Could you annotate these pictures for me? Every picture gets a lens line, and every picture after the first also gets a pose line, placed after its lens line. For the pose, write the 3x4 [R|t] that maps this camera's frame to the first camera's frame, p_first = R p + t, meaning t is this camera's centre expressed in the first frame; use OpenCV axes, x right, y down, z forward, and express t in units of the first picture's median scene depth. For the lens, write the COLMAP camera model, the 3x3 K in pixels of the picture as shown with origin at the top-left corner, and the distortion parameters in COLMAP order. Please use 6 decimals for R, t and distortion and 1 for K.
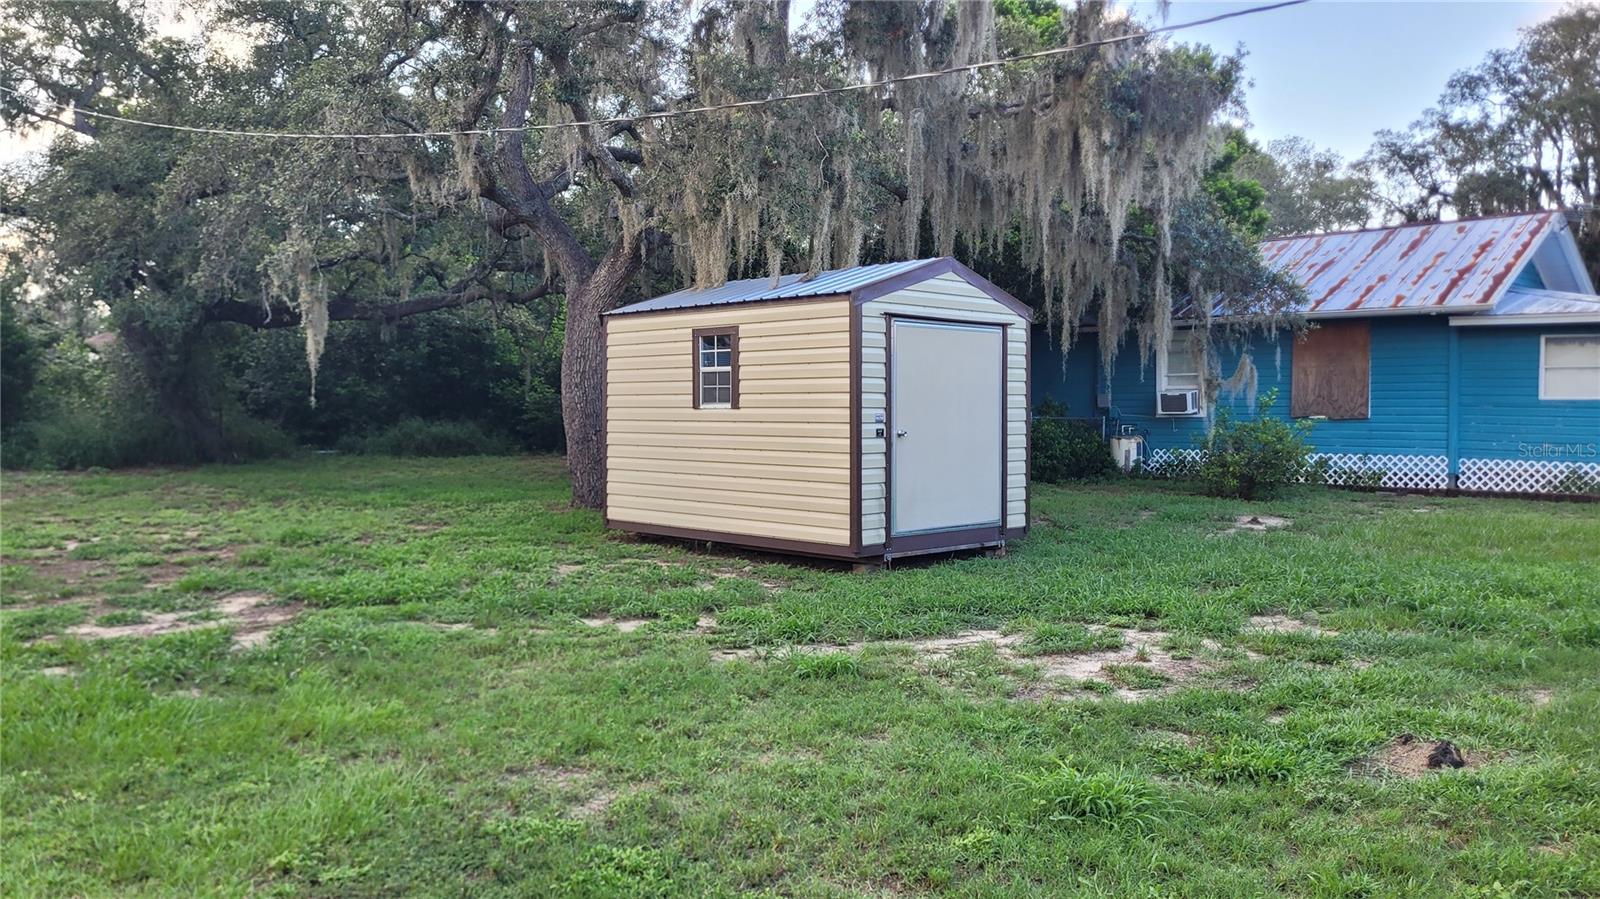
lens RADIAL K [[1262.5, 0, 795.6], [0, 1262.5, 438.8], [0, 0, 1]] dist [0.022101, 0.011704]
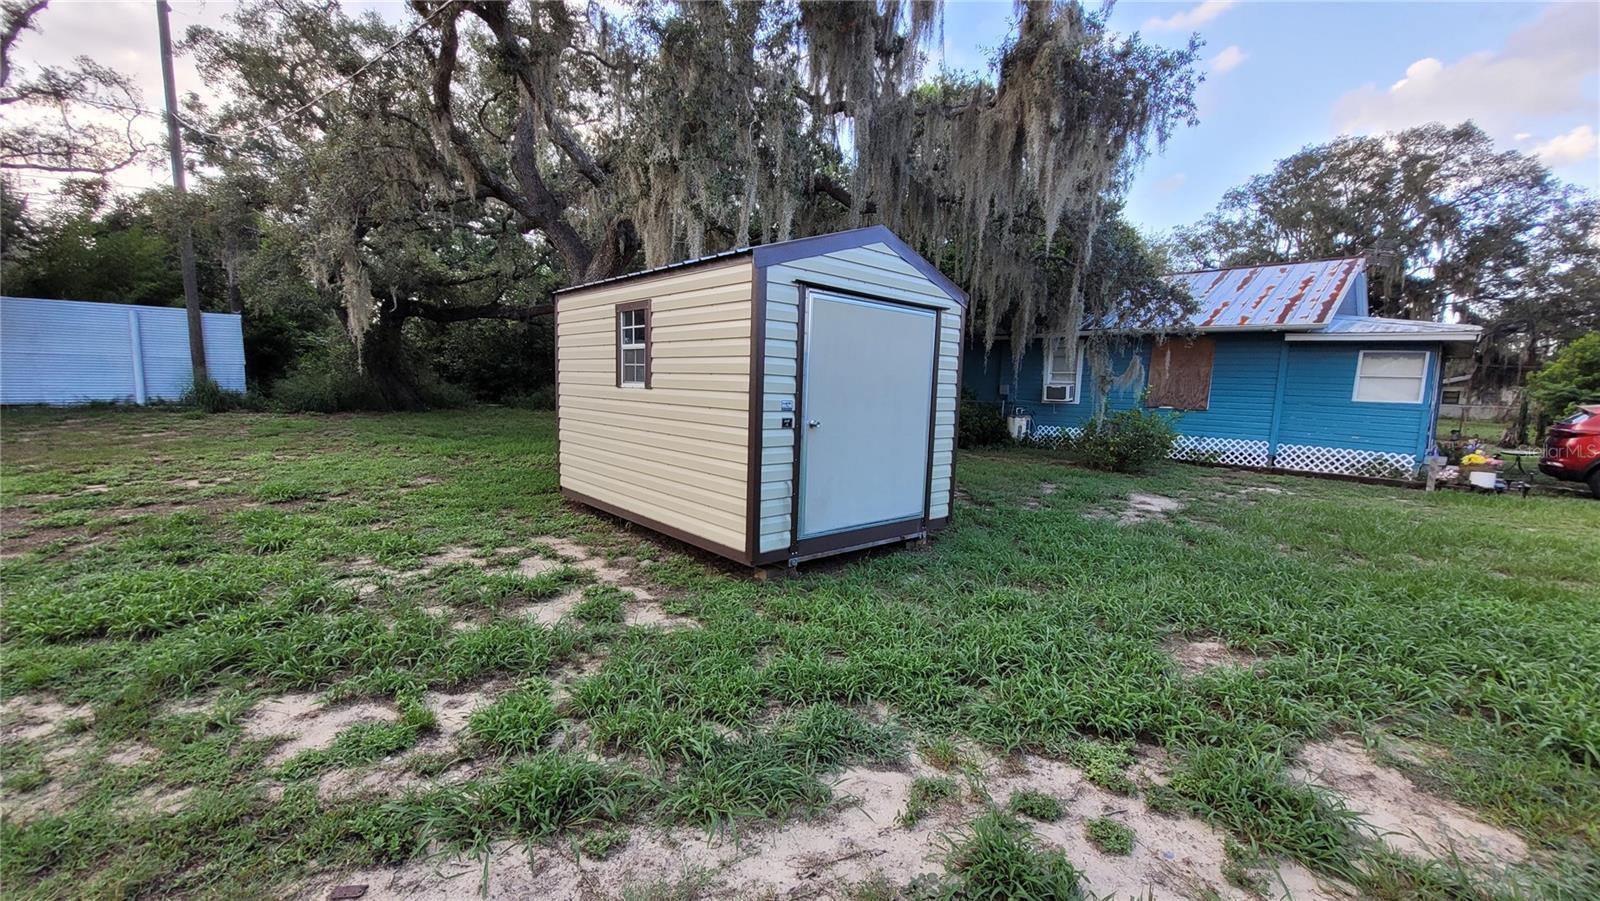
lens RADIAL K [[628.3, 0, 798.1], [0, 628.3, 467.5], [0, 0, 1]] dist [-0.003612, 0.001781]
pose [[0.998359, 0.039337, -0.041619, 0.070731], [-0.034726, 0.993734, 0.106237, -0.015483], [0.045537, -0.104617, 0.993469, 0.432212]]
